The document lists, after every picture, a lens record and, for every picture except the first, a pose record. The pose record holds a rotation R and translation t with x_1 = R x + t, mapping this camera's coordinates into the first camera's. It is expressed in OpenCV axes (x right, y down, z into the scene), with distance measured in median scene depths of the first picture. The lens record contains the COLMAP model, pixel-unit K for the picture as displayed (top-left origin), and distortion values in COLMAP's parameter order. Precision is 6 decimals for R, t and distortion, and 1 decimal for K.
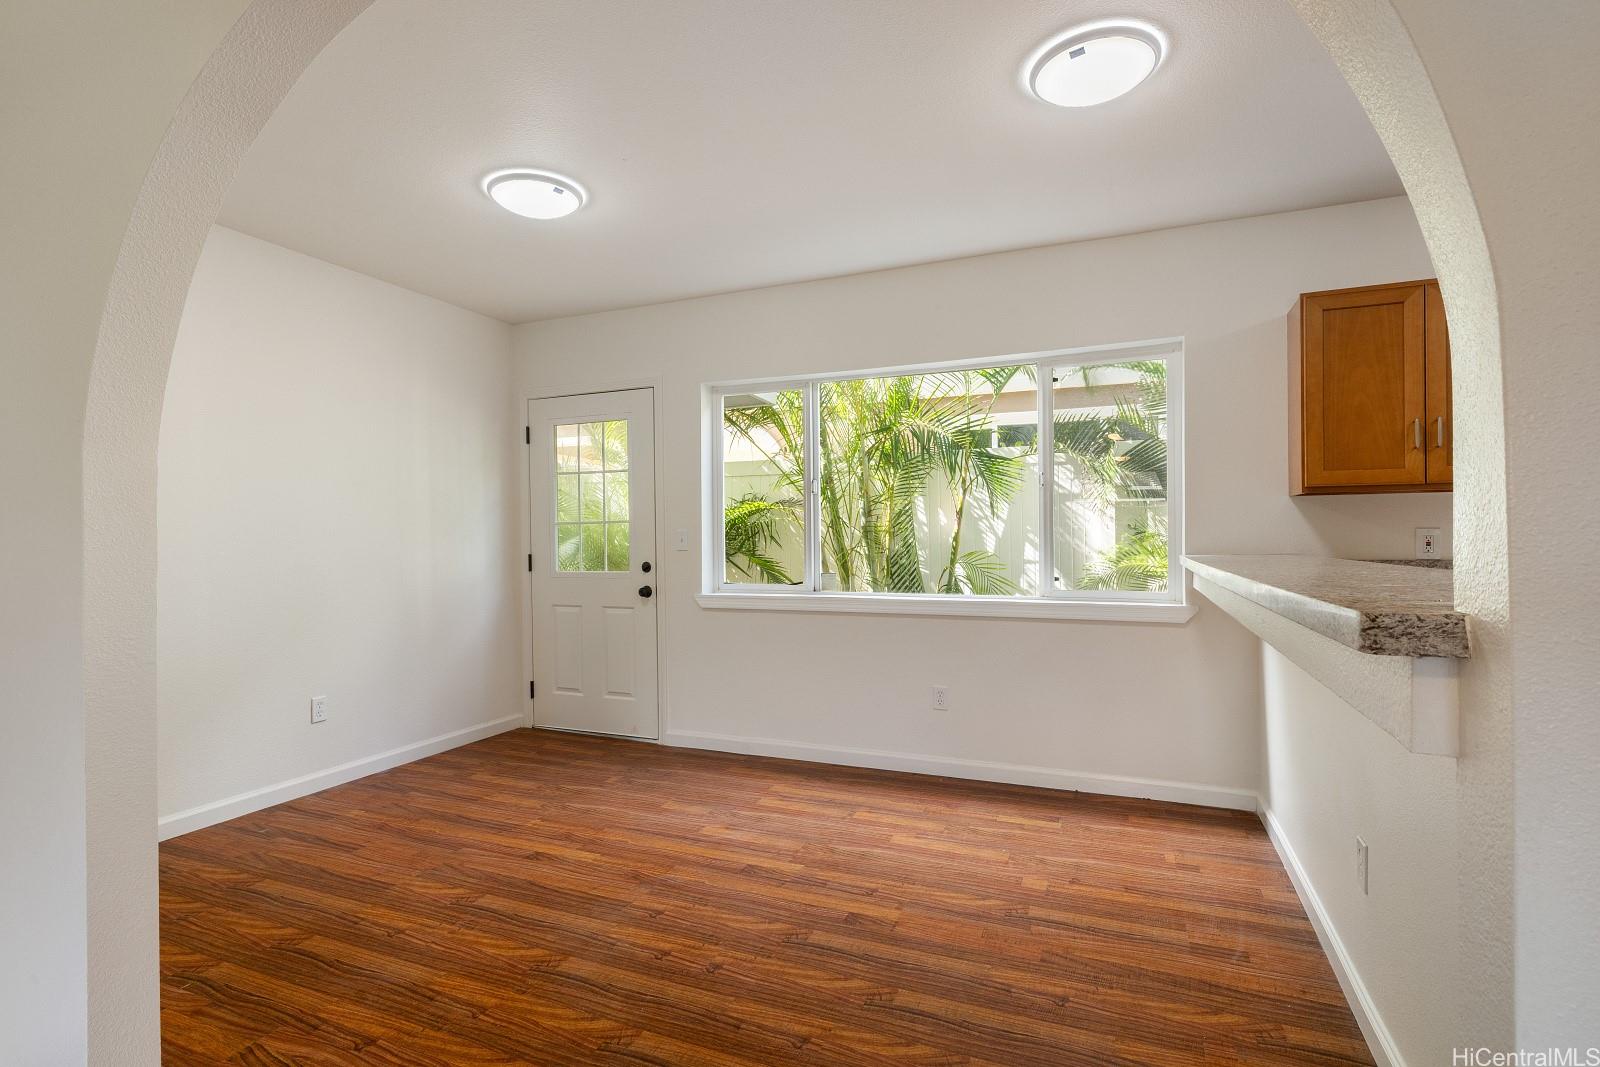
lens RADIAL K [[771.7, 0, 799.9], [0, 771.7, 535.1], [0, 0, 1]] dist [0.000054, 0.000324]
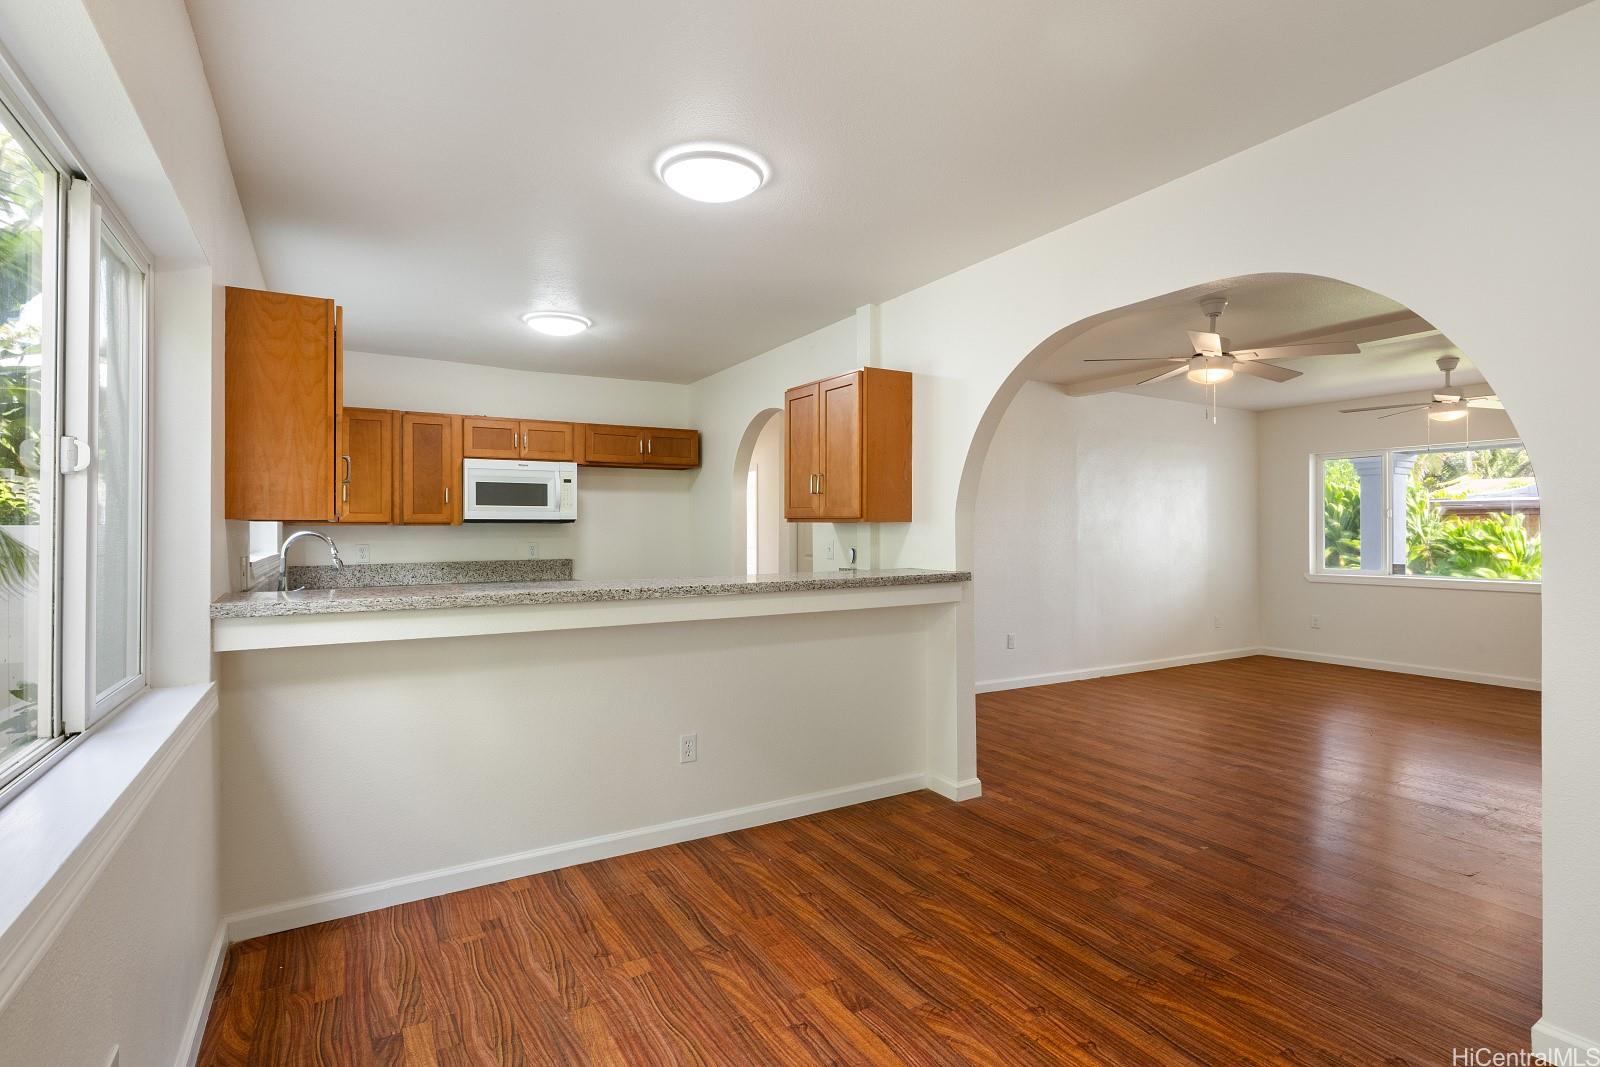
lens RADIAL K [[771.7, 0, 795.6], [0, 771.7, 533.0], [0, 0, 1]] dist [0.000054, 0.000324]
pose [[-0.798106, 0.007175, 0.602474, -0.451967], [0.005968, 0.999974, -0.004003, -0.048603], [-0.602487, 0.000400, -0.798129, 1.918929]]
